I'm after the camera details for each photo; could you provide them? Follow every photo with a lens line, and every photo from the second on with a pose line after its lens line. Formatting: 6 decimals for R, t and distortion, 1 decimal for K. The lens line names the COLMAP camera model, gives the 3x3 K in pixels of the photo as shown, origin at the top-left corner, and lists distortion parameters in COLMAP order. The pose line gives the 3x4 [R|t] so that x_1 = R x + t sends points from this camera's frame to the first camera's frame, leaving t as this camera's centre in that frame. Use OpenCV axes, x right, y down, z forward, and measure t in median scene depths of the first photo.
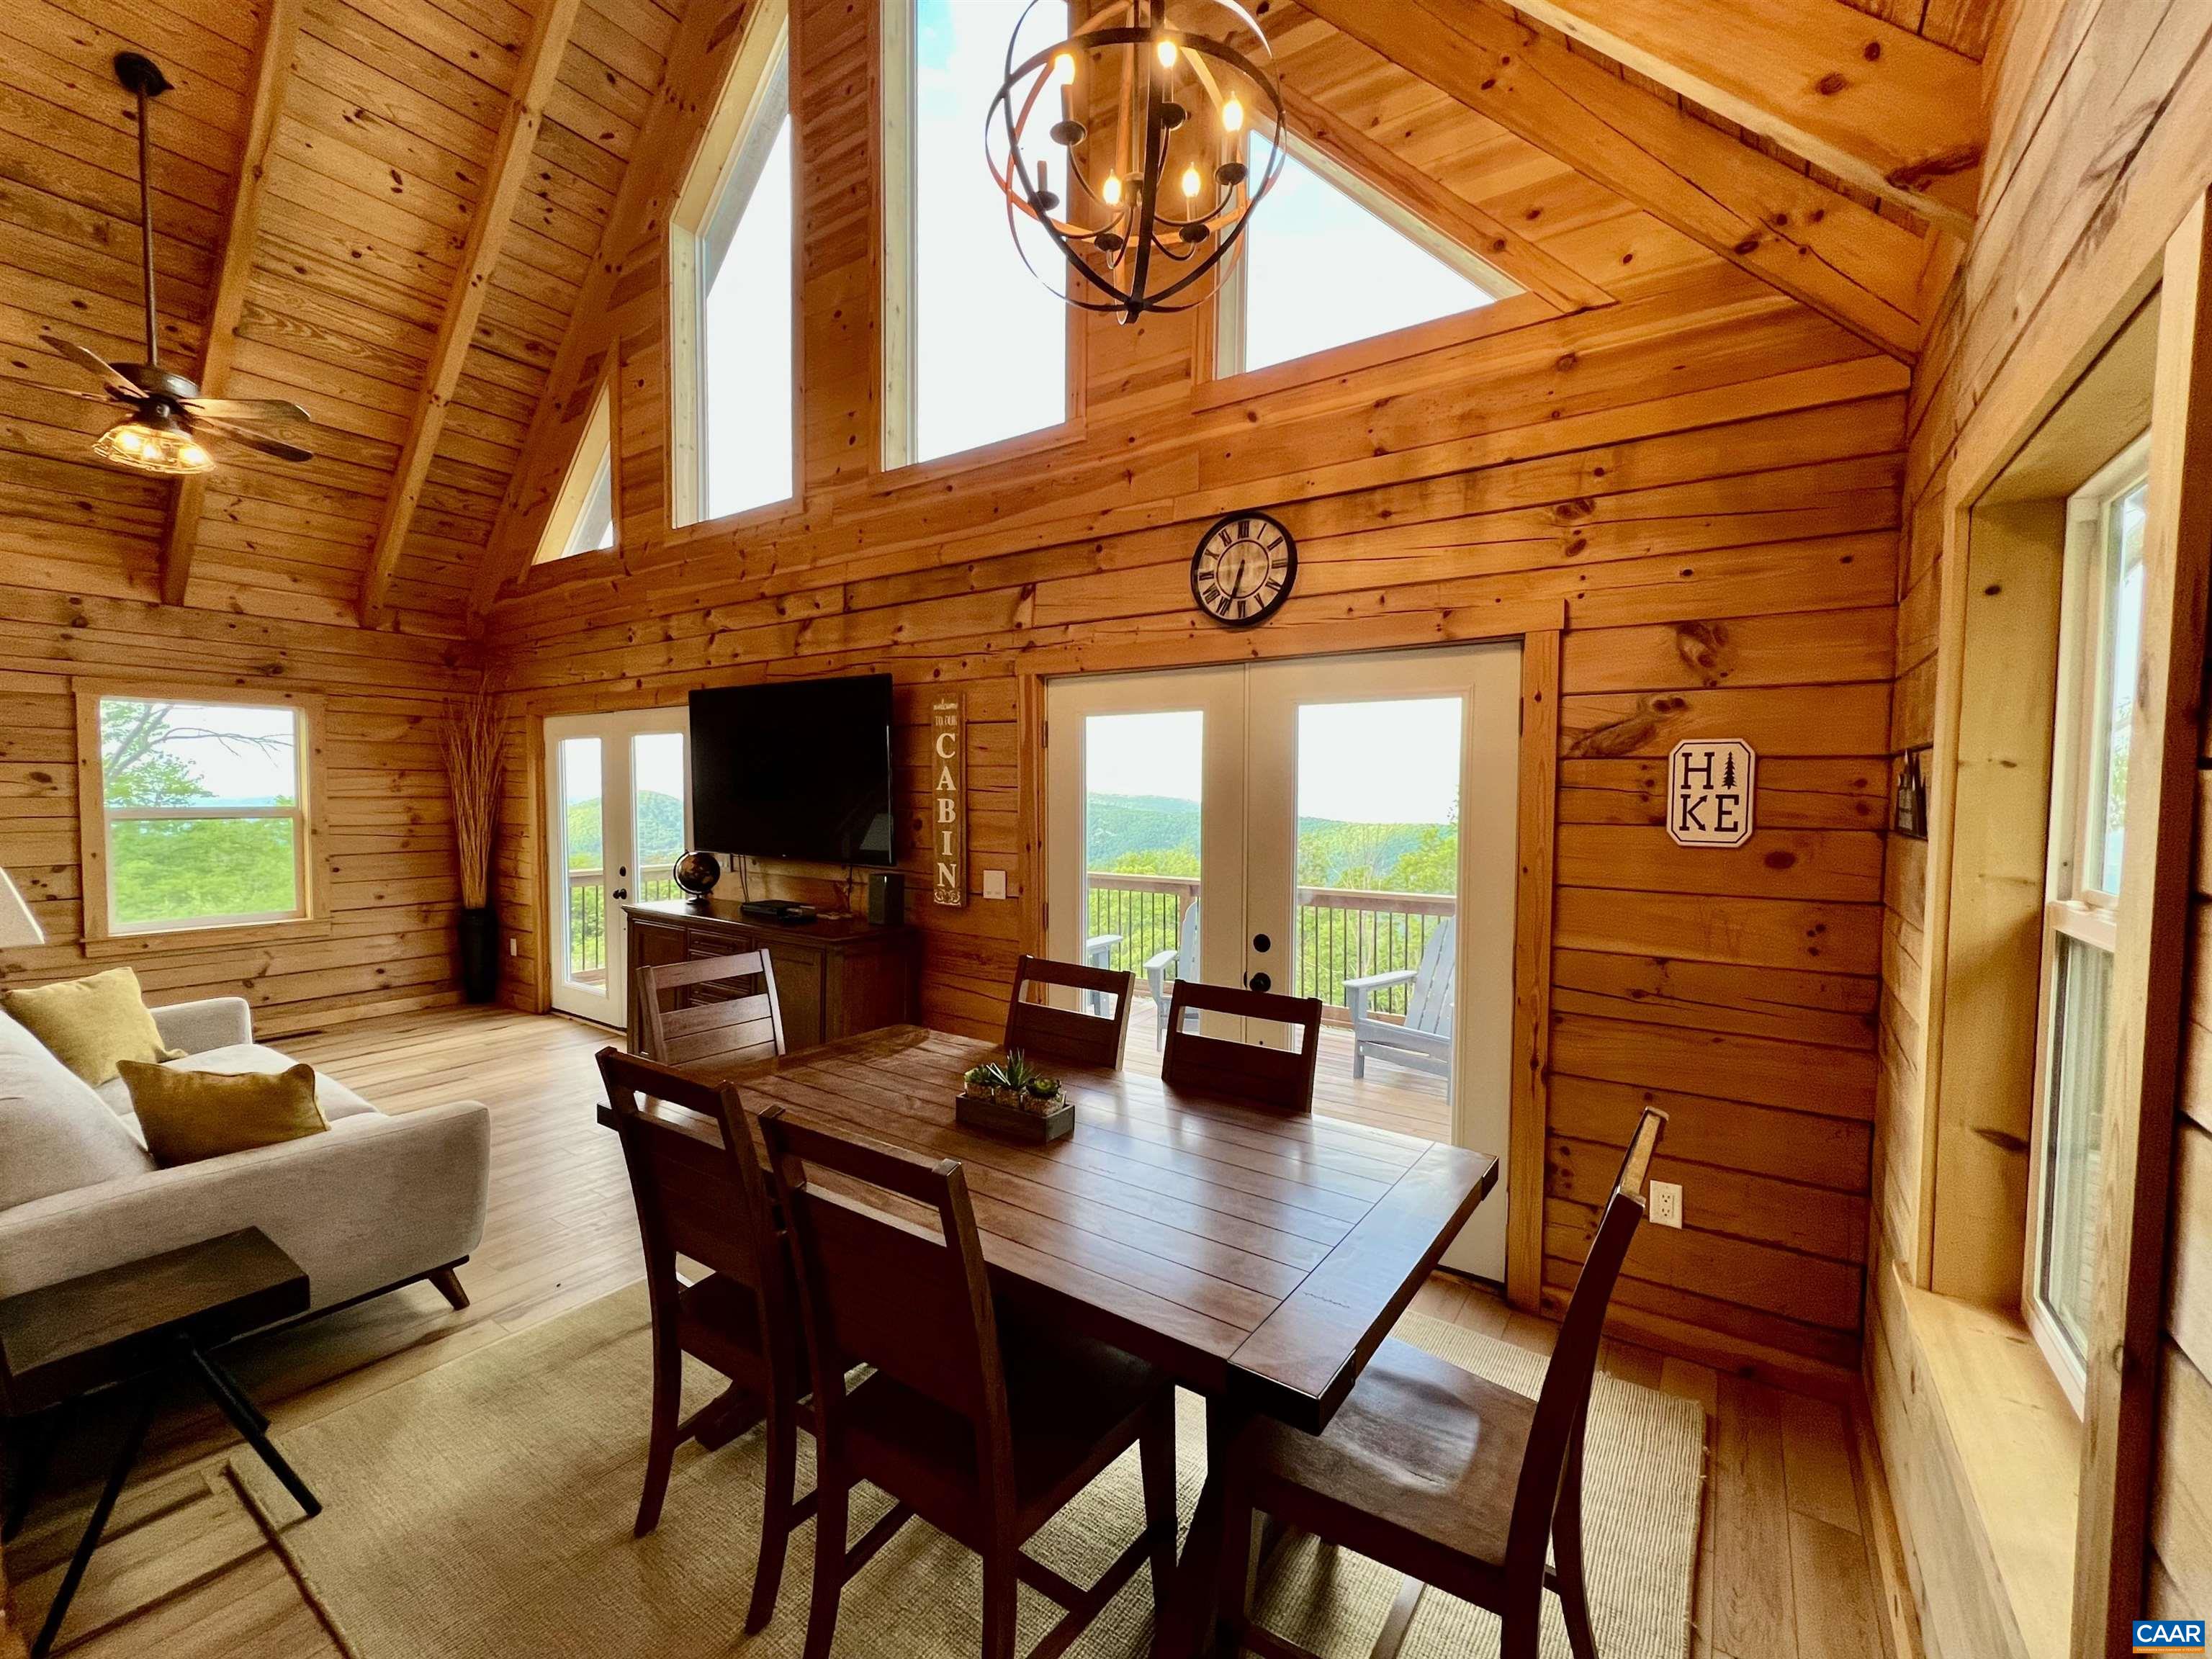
lens RADIAL K [[889.5, 0, 1111.7], [0, 889.5, 840.3], [0, 0, 1]] dist [-0.002398, 0.000502]
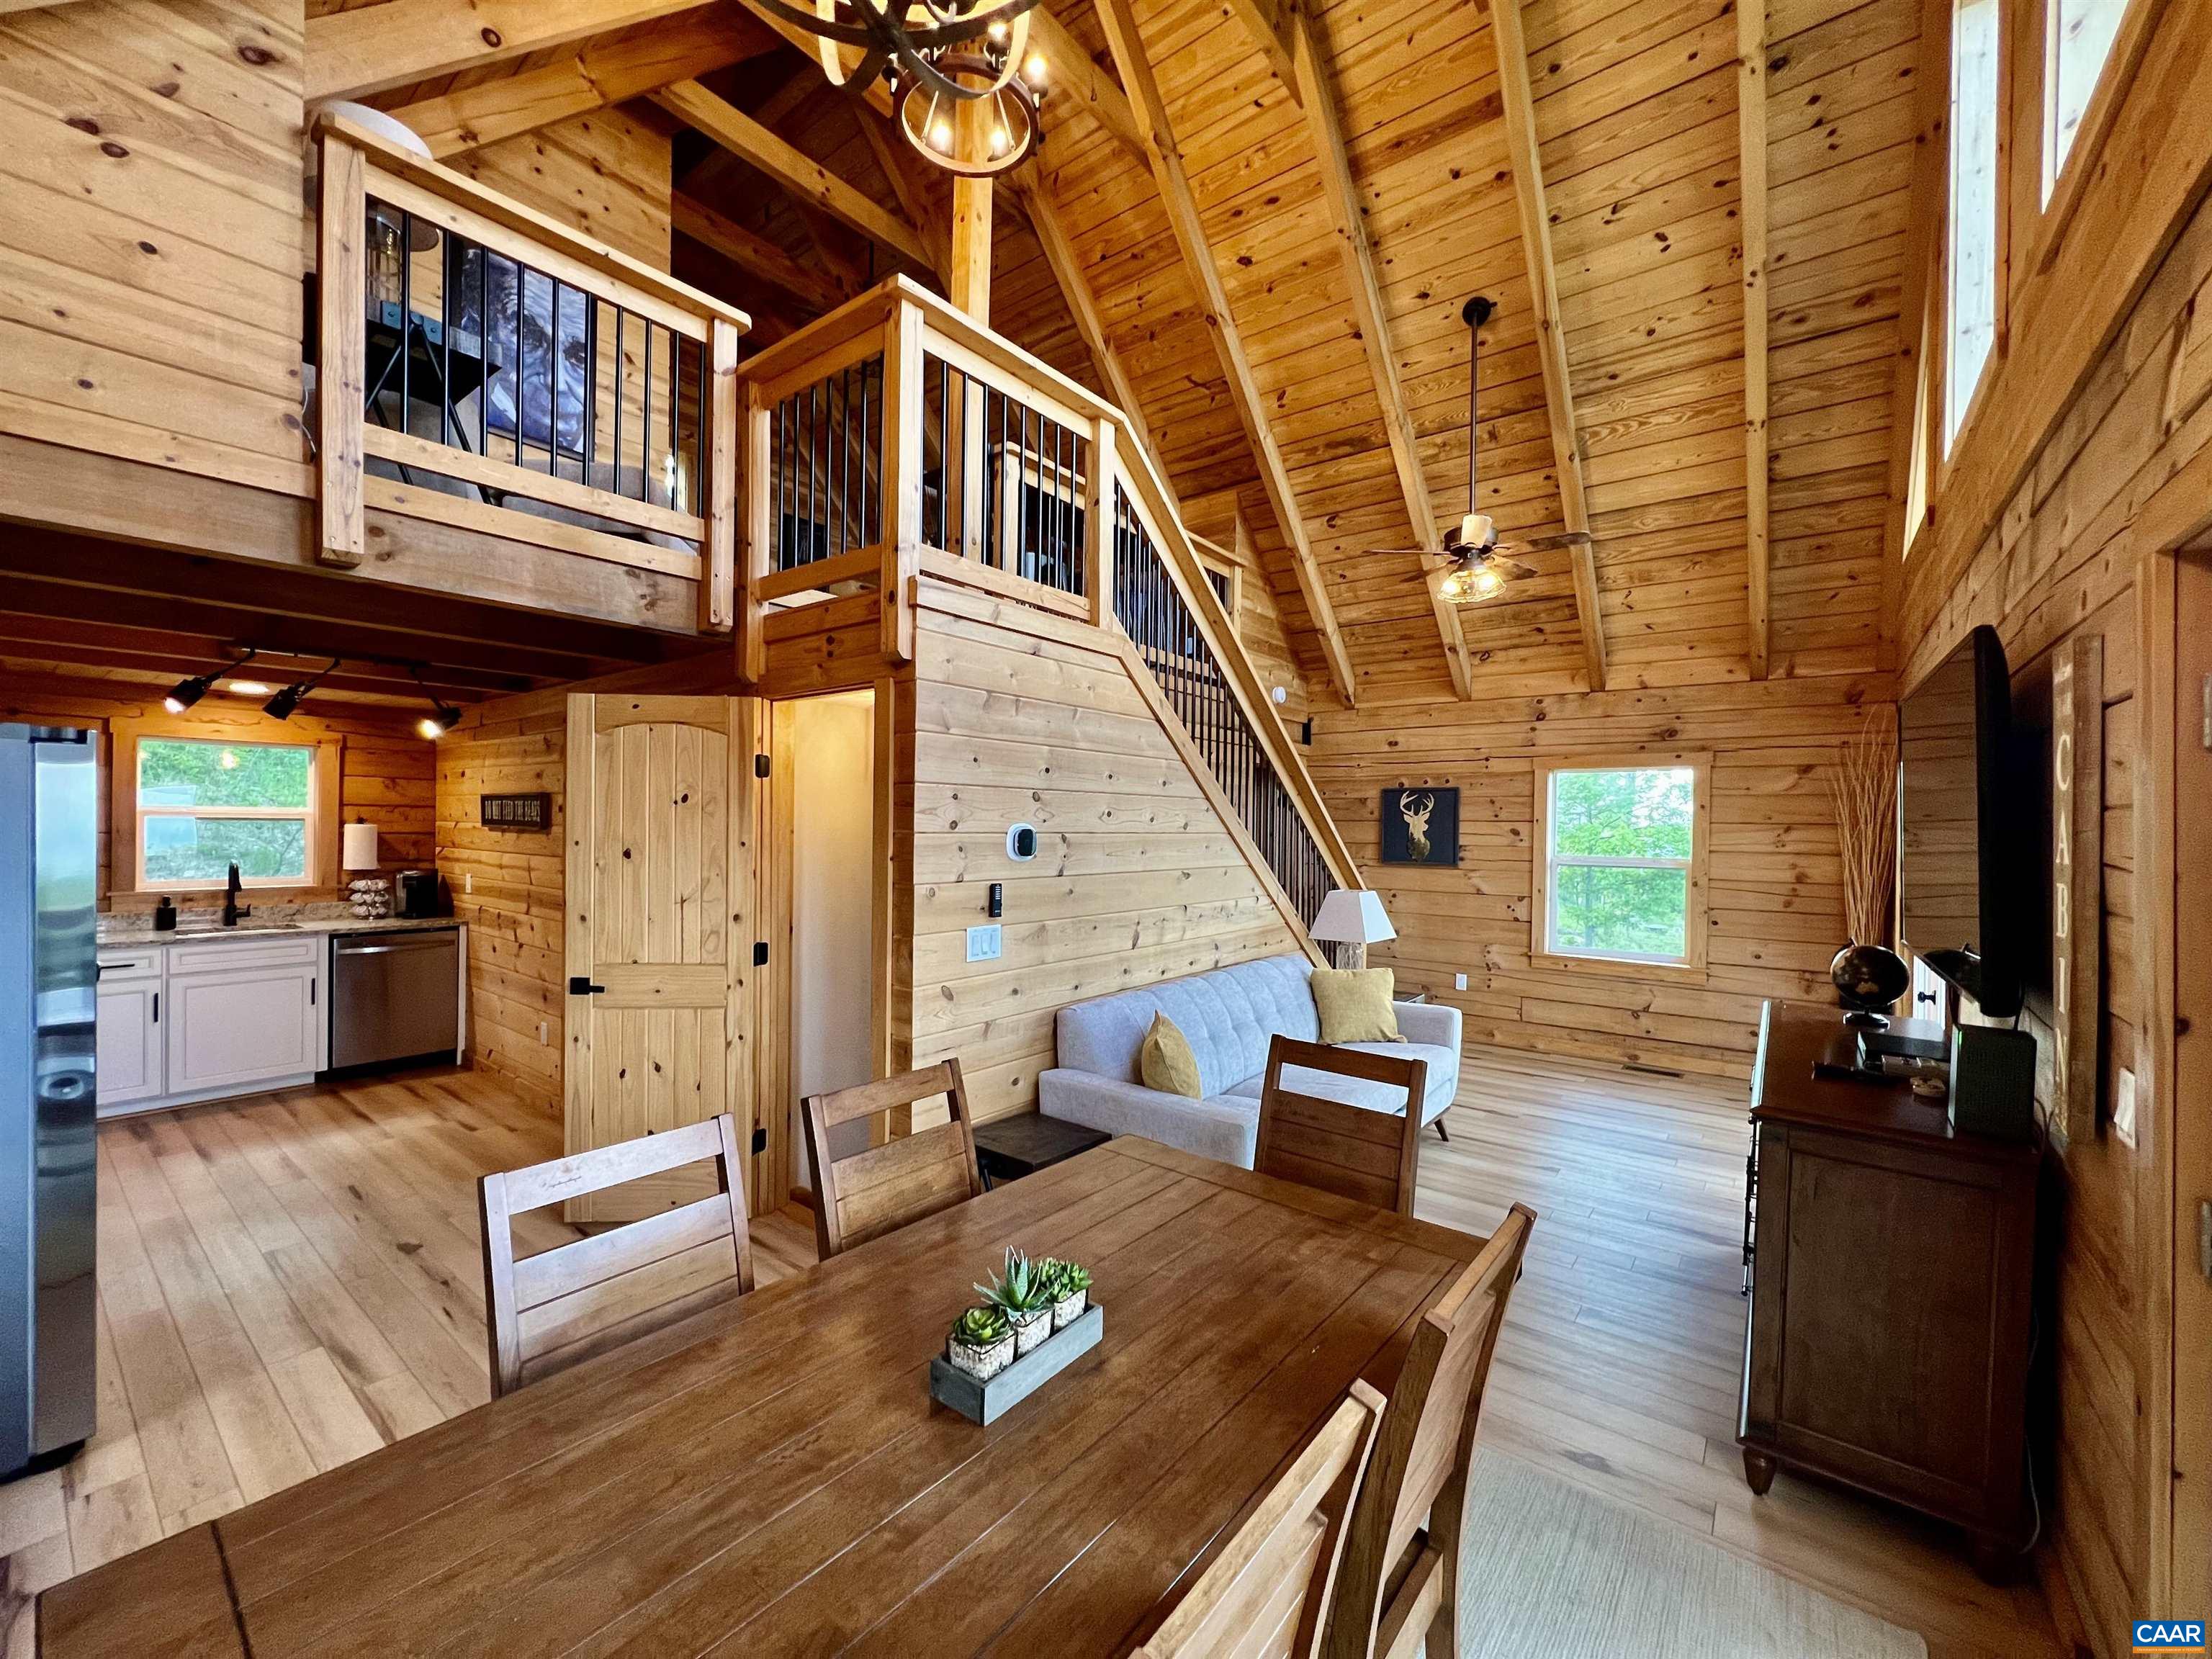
lens RADIAL K [[889.5, 0, 1103.9], [0, 889.5, 832.2], [0, 0, 1]] dist [-0.002398, 0.000502]
pose [[-0.076116, 0.002152, -0.997097, 0.349456], [-0.070499, 0.997483, 0.007535, -0.054009], [0.994604, 0.070868, -0.075772, 0.700356]]
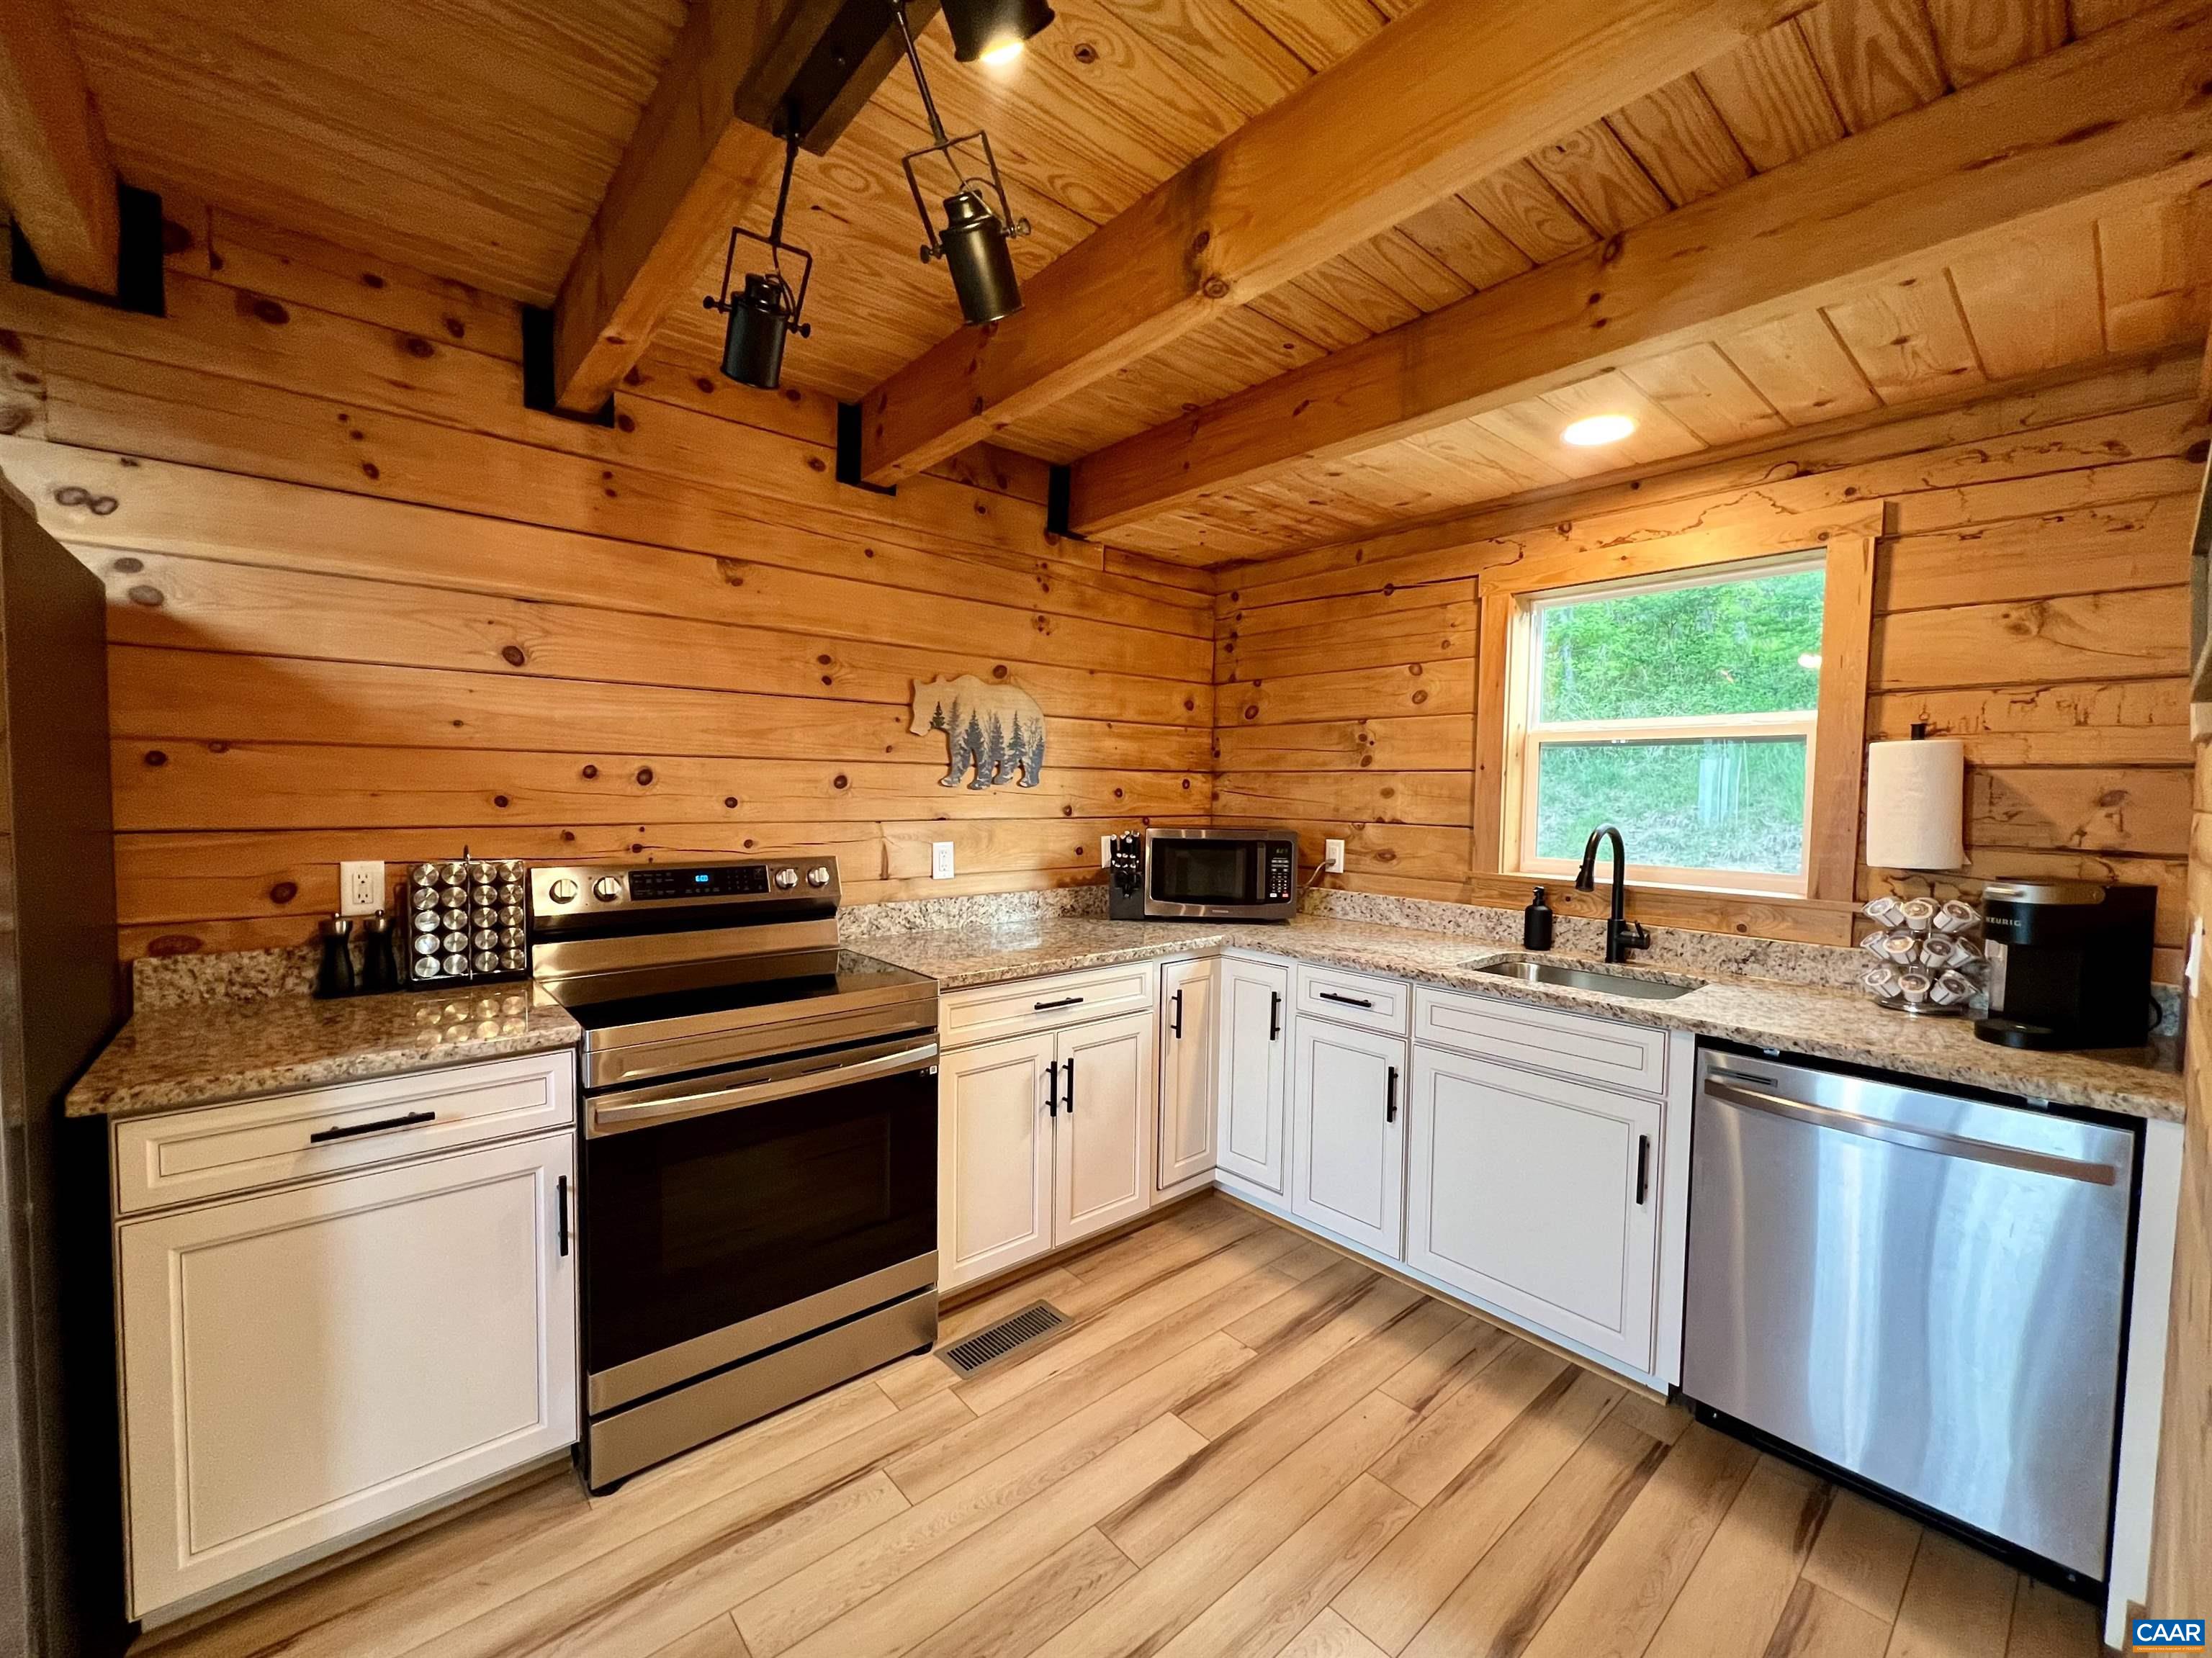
lens RADIAL K [[905.8, 0, 1095.6], [0, 905.8, 831.9], [0, 0, 1]] dist [0.000833, -0.000834]
pose [[-0.964310, -0.032165, 0.262814, -0.940219], [-0.004912, 0.994596, 0.103704, 0.050049], [-0.264730, 0.098712, -0.959257, -0.145489]]
